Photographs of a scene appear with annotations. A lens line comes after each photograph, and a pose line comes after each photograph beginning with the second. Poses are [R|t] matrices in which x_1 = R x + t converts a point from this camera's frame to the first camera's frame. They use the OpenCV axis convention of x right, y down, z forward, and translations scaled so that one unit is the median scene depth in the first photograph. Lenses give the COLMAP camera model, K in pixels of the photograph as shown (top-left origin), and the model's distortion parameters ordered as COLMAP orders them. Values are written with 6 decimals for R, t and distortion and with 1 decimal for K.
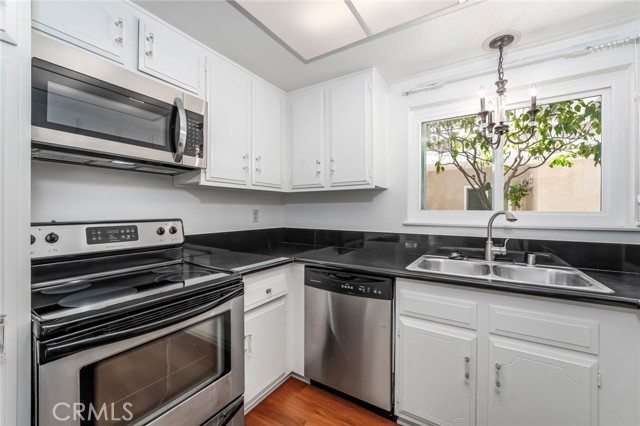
lens RADIAL K [[260.4, 0, 322.5], [0, 260.4, 210.4], [0, 0, 1]] dist [-0.013077, 0.000192]
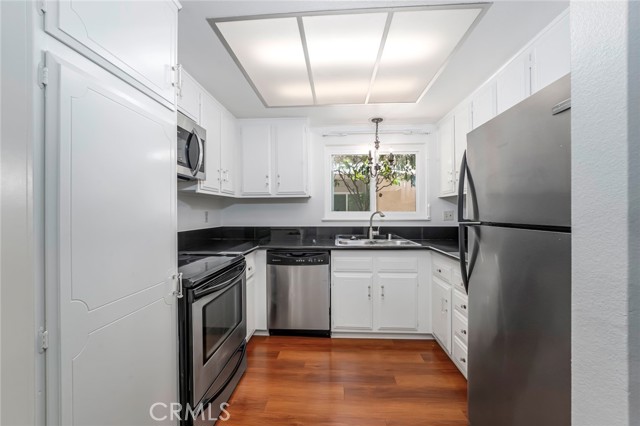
lens RADIAL K [[260.4, 0, 318.5], [0, 260.4, 213.5], [0, 0, 1]] dist [-0.013077, 0.000192]
pose [[0.878724, -0.007006, 0.477279, -0.543135], [0.004533, 0.999970, 0.006333, 0.002328], [-0.477309, -0.003402, 0.878729, -0.419091]]
